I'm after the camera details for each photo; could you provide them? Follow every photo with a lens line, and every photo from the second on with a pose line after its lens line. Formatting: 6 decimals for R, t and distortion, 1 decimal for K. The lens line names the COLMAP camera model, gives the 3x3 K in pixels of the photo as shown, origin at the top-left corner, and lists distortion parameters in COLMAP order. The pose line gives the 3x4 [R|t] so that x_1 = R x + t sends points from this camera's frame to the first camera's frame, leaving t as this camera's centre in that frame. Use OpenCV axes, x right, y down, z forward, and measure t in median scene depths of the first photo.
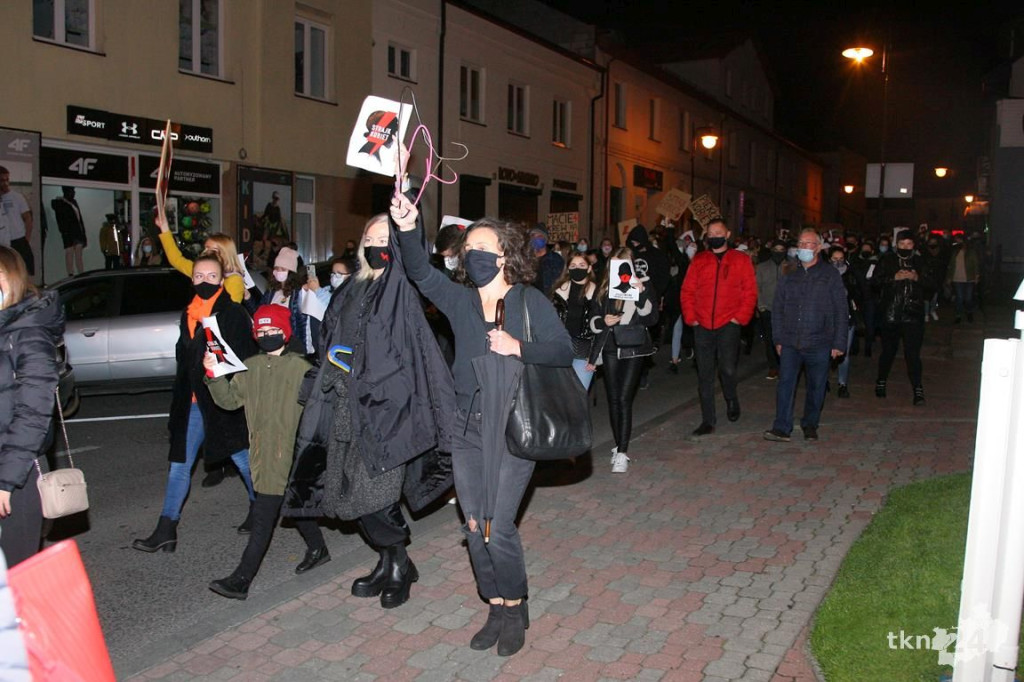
lens RADIAL K [[866.1, 0, 520.6], [0, 866.1, 353.5], [0, 0, 1]] dist [-0.122437, 0.065249]
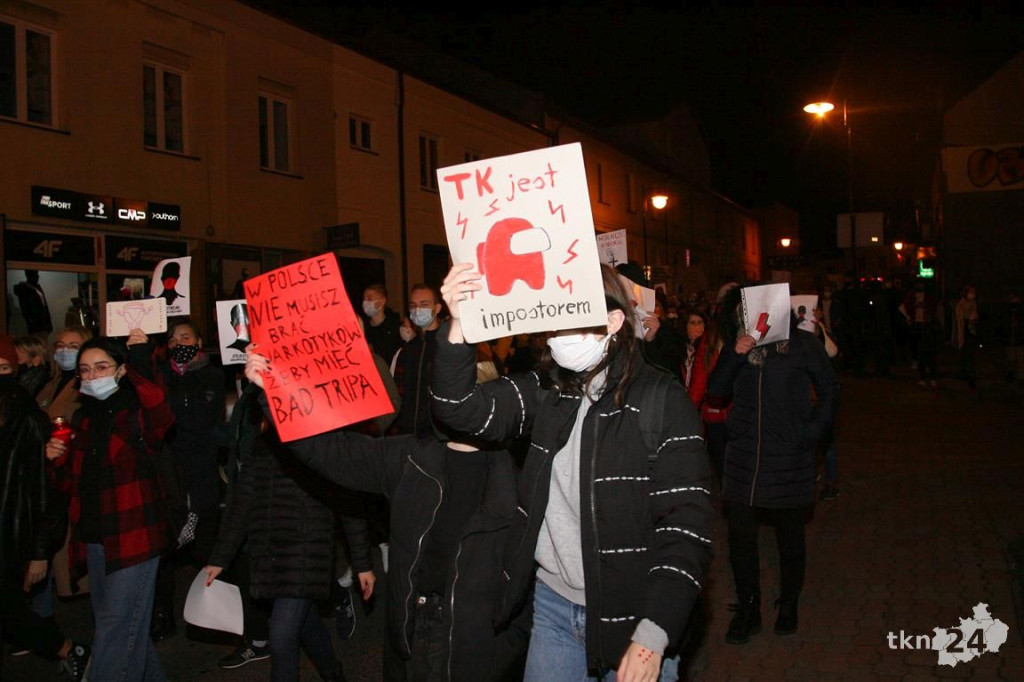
lens RADIAL K [[866.1, 0, 512.7], [0, 866.1, 351.2], [0, 0, 1]] dist [-0.122437, 0.065249]
pose [[0.996722, -0.049777, 0.063782, -0.049533], [0.054721, 0.995428, -0.078283, -0.003396], [-0.059593, 0.081516, 0.994889, 0.024414]]
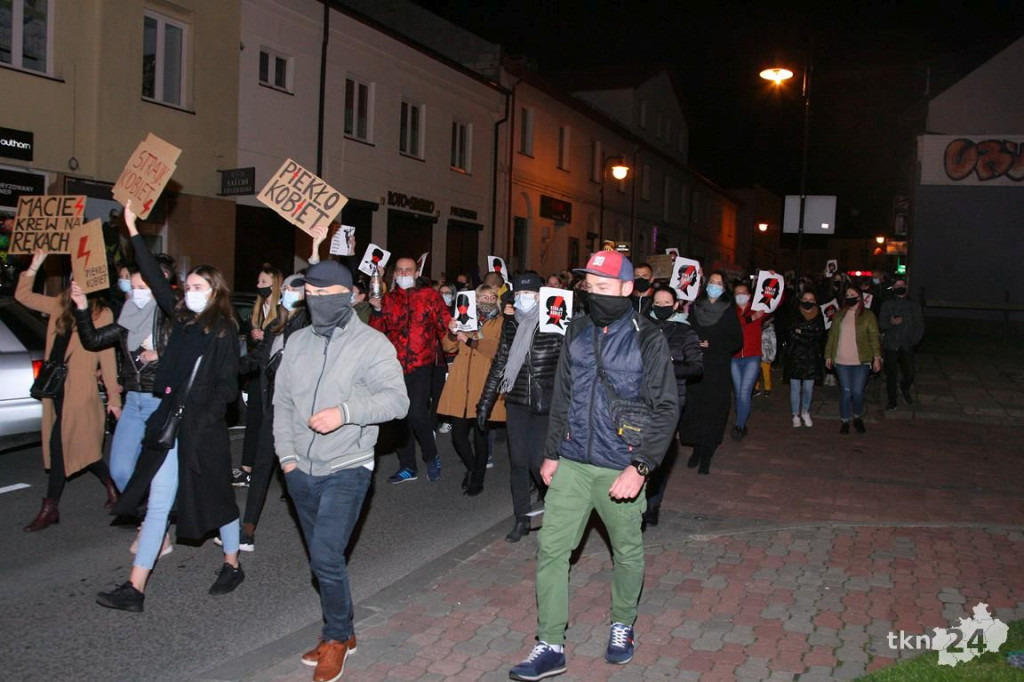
lens RADIAL K [[866.1, 0, 506.9], [0, 866.1, 359.4], [0, 0, 1]] dist [-0.122437, 0.065249]
pose [[0.996654, 0.016701, 0.080011, 0.042589], [-0.014339, 0.999447, -0.030007, -0.017491], [-0.080467, 0.028759, 0.996342, 0.120653]]
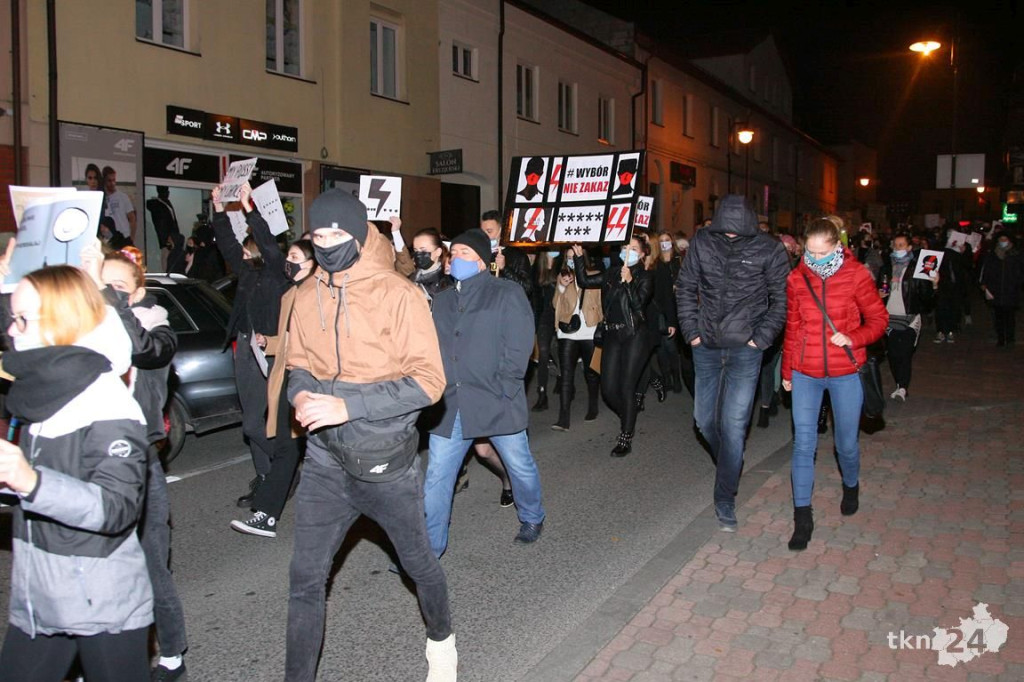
lens RADIAL K [[866.1, 0, 516.5], [0, 866.1, 342.4], [0, 0, 1]] dist [-0.122437, 0.065249]
pose [[0.999868, -0.016089, -0.002474, -0.095714], [0.016058, 0.999797, -0.012152, 0.004283], [0.002669, 0.012110, 0.999923, -0.005536]]
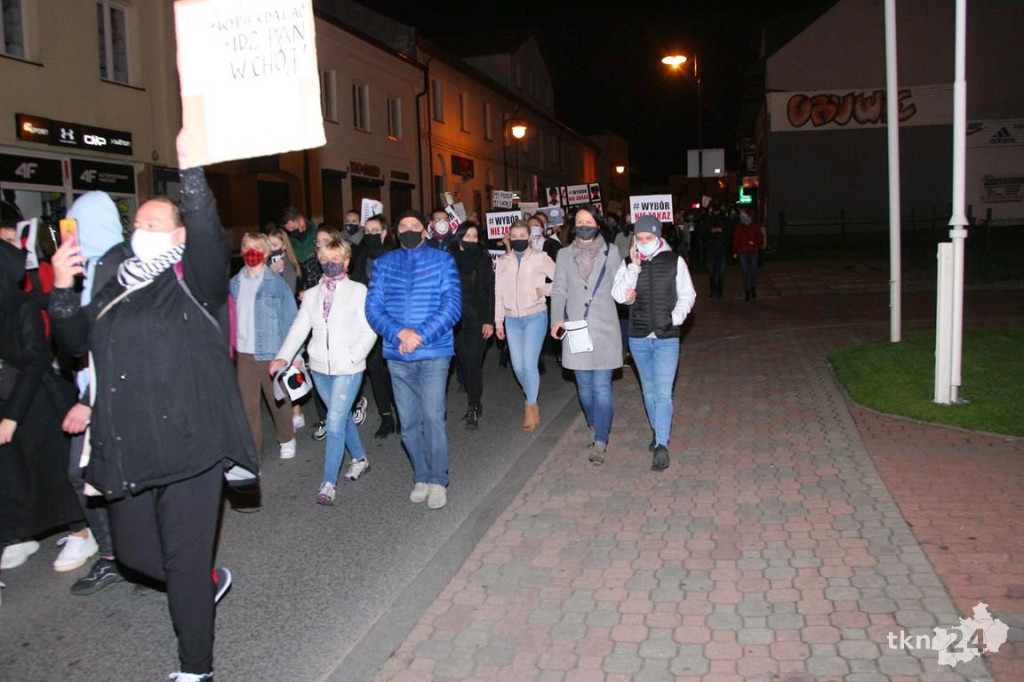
lens RADIAL K [[866.1, 0, 510.5], [0, 866.1, 341.4], [0, 0, 1]] dist [-0.122437, 0.065249]
pose [[0.964752, -0.074666, 0.252345, -0.170819], [0.074567, 0.997166, 0.009972, 0.020607], [-0.252375, 0.009196, 0.967586, -0.134053]]
